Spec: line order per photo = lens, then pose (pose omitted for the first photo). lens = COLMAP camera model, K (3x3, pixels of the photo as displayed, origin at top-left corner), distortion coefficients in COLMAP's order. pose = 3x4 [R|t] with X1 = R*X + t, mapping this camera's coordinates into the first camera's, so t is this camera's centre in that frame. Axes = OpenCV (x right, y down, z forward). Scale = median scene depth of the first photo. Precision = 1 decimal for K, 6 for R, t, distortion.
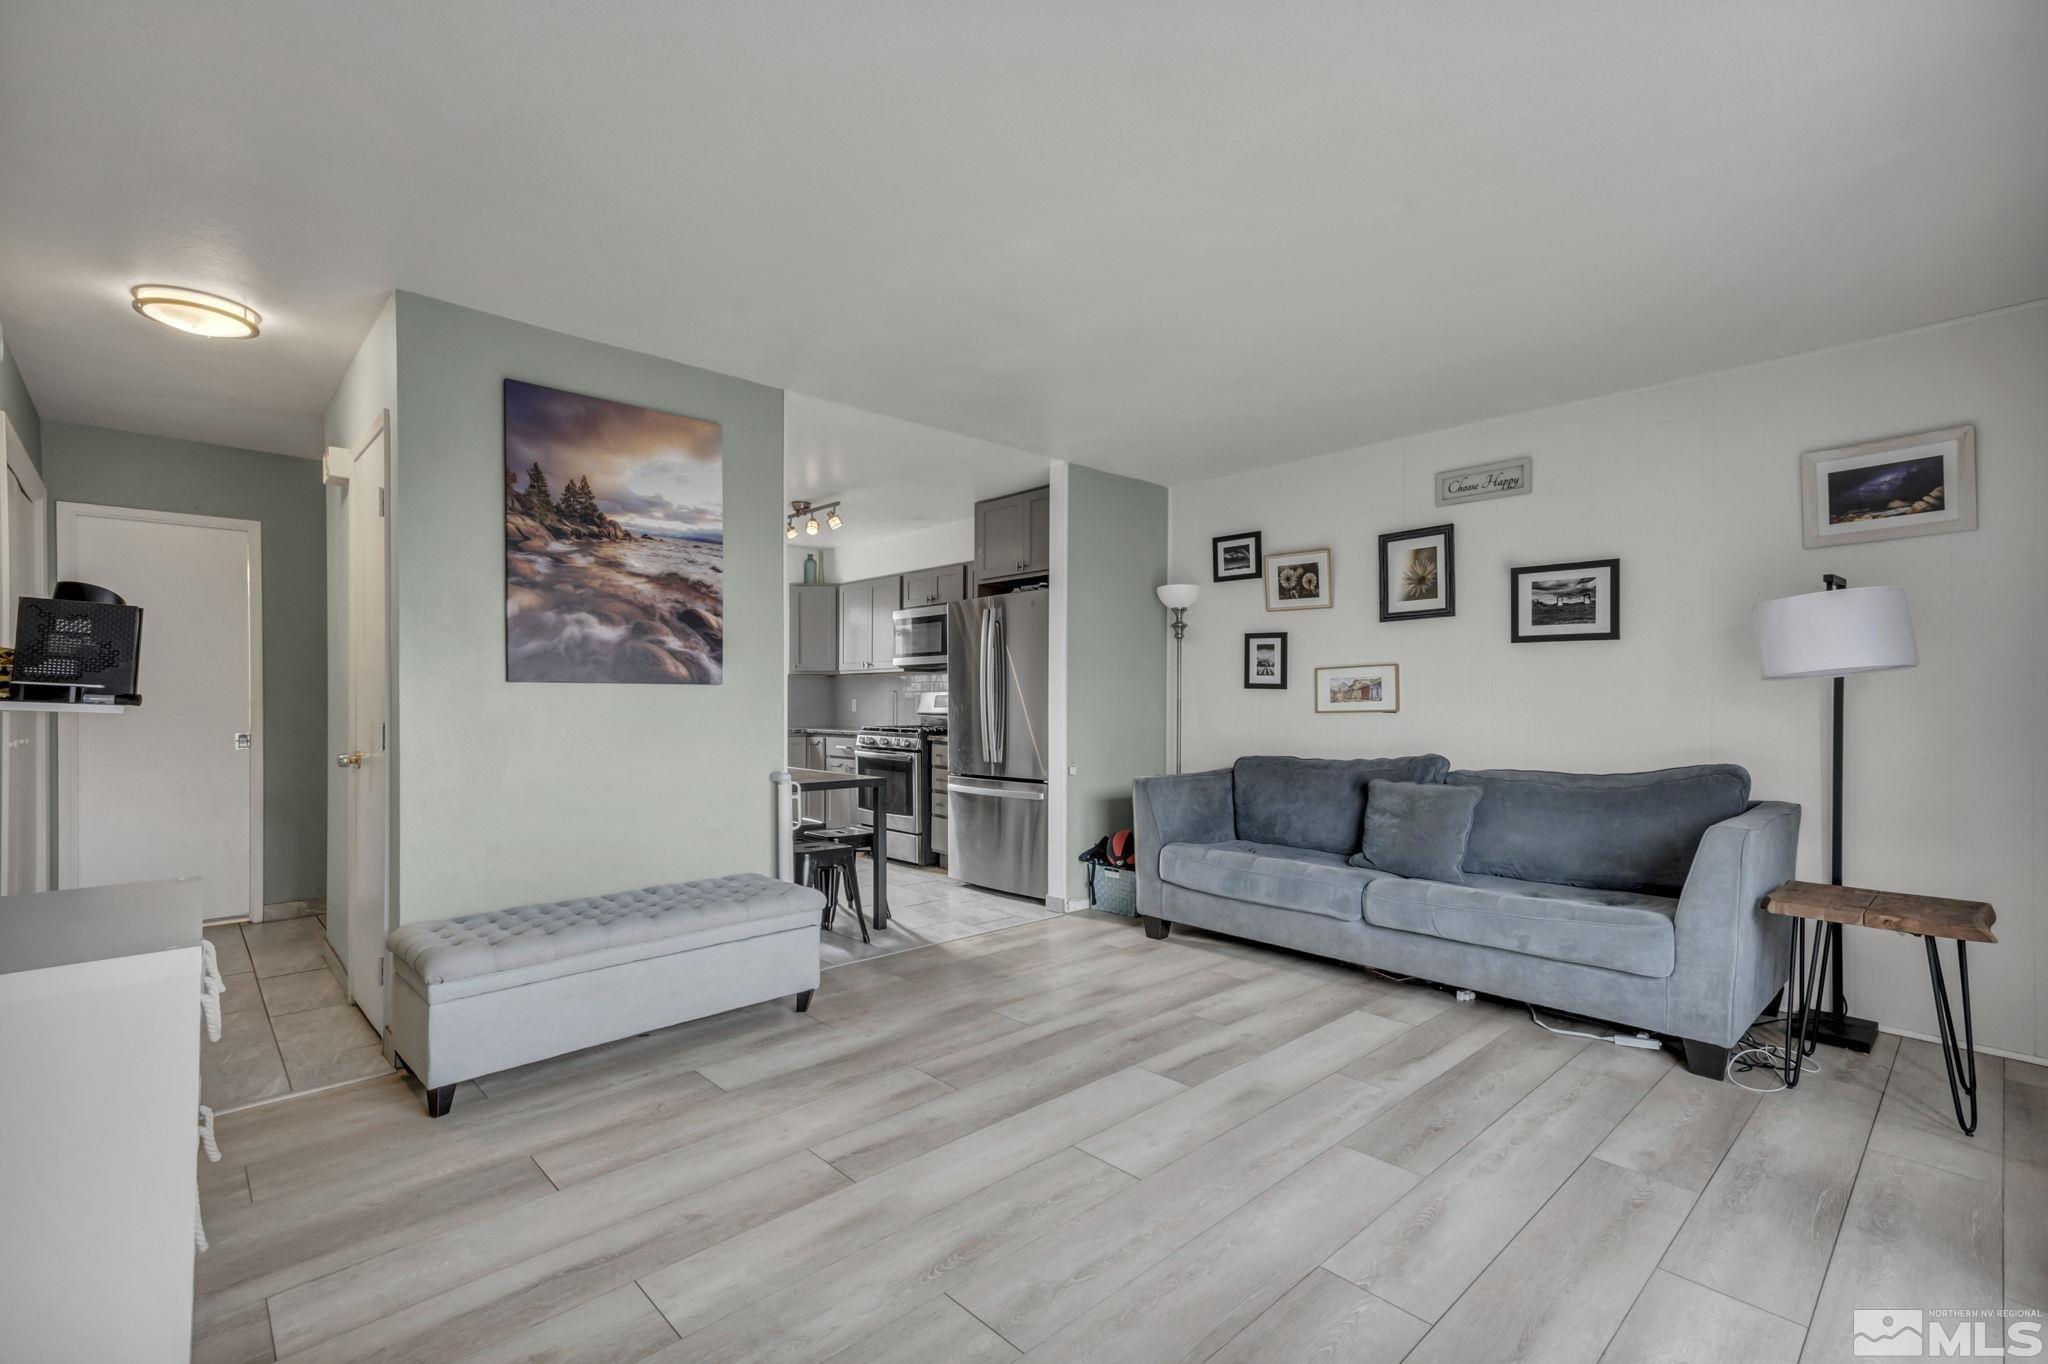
lens RADIAL K [[910.3, 0, 1025.8], [0, 910.3, 690.4], [0, 0, 1]] dist [0.008784, 0.006008]
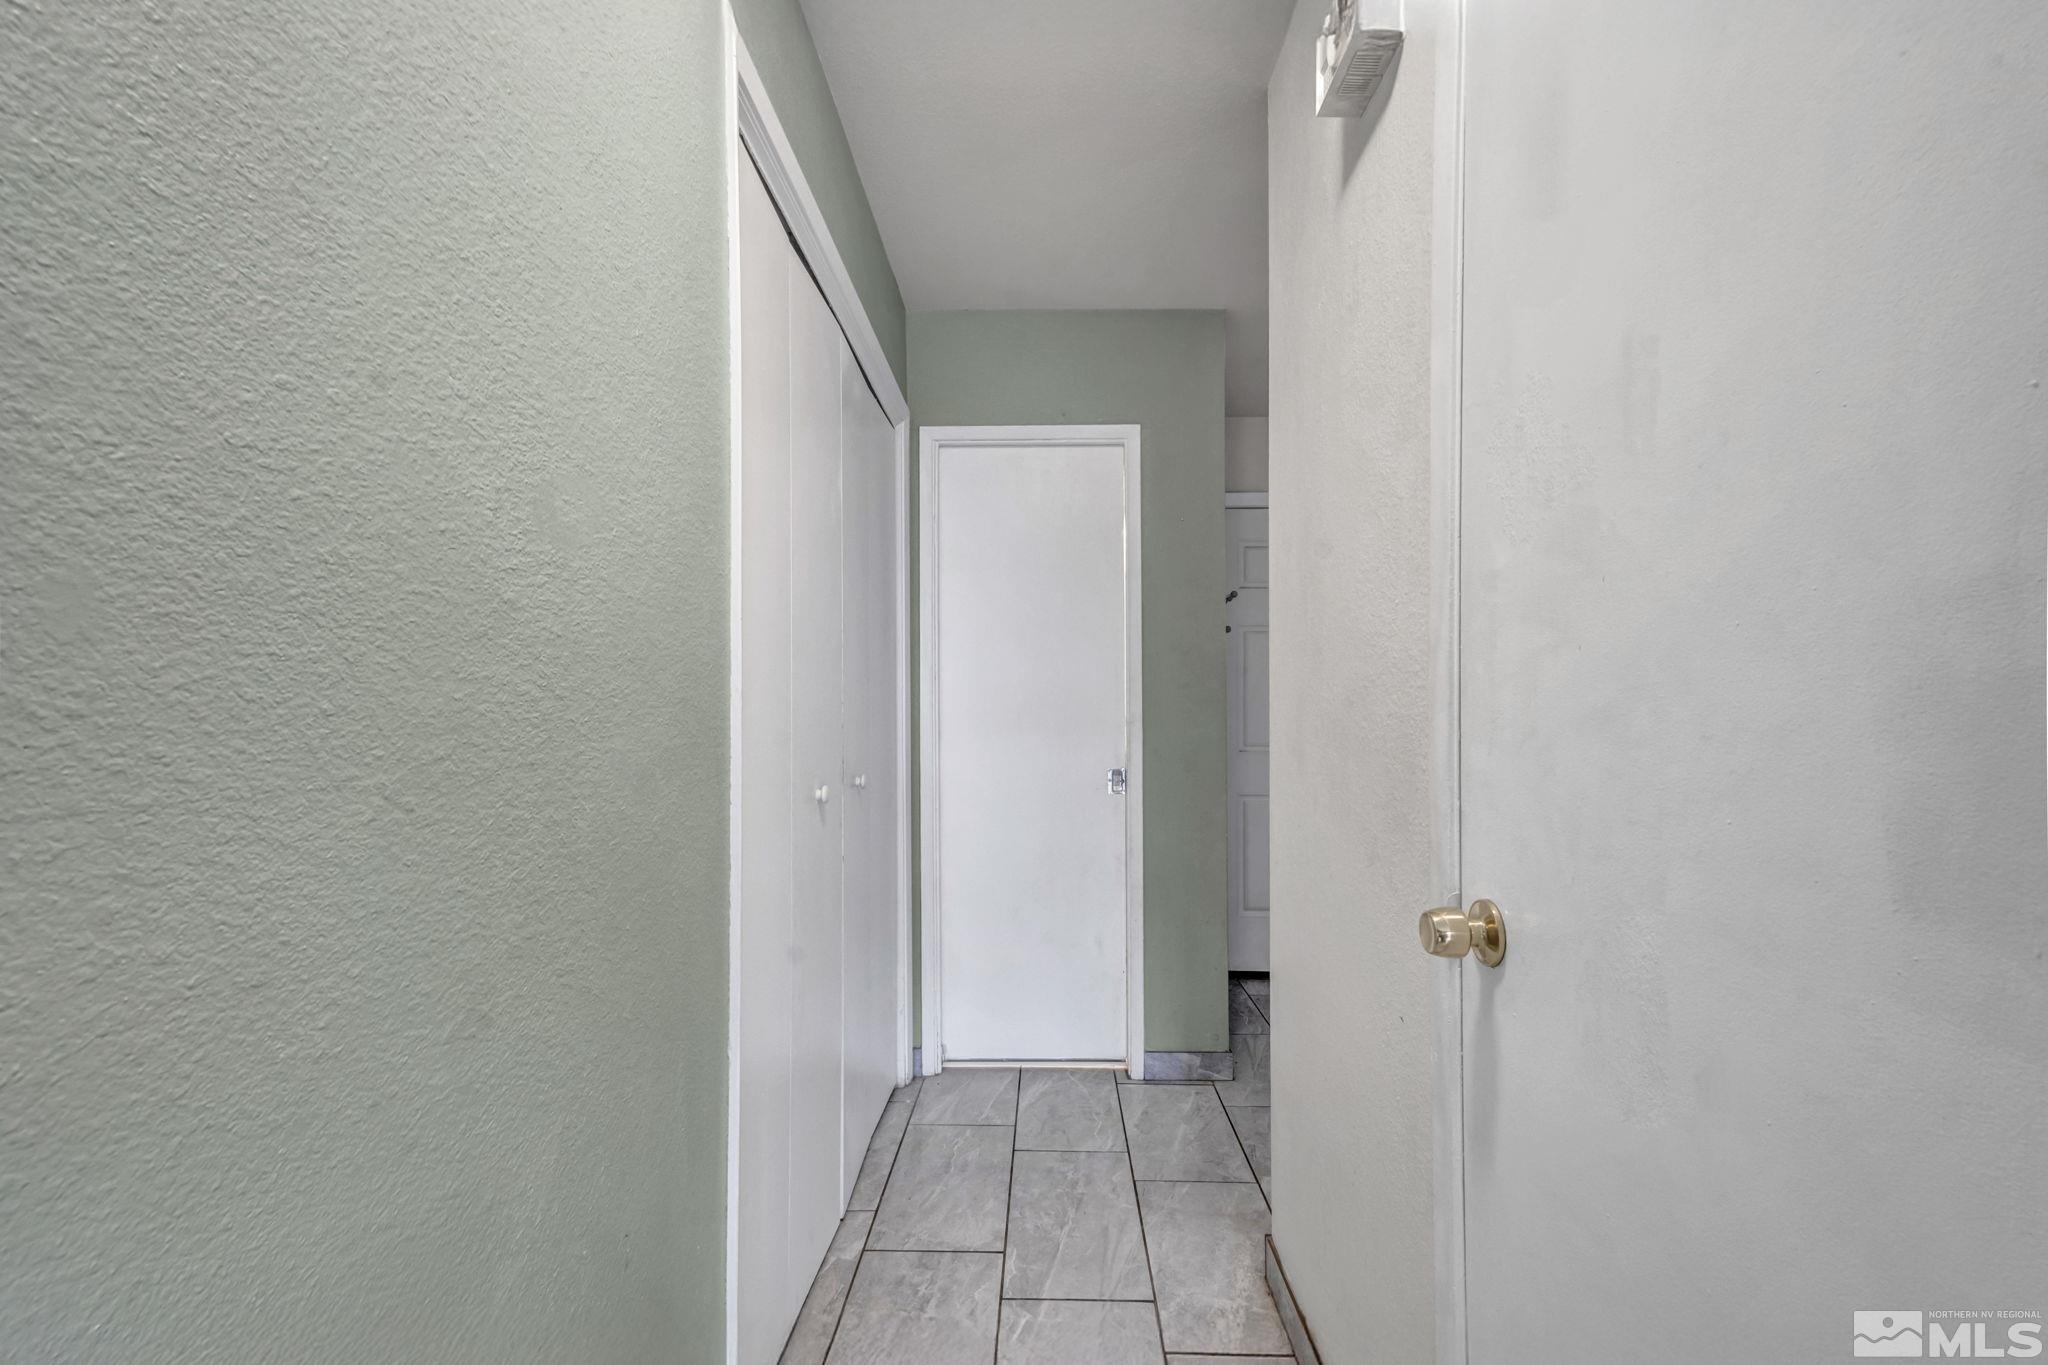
lens RADIAL K [[910.3, 0, 1026.0], [0, 910.3, 694.0], [0, 0, 1]] dist [0.008784, 0.006008]
pose [[0.710962, -0.009070, -0.703172, -0.459480], [-0.000554, 0.999909, -0.013458, 0.004616], [0.703230, 0.009957, 0.710893, 0.514337]]
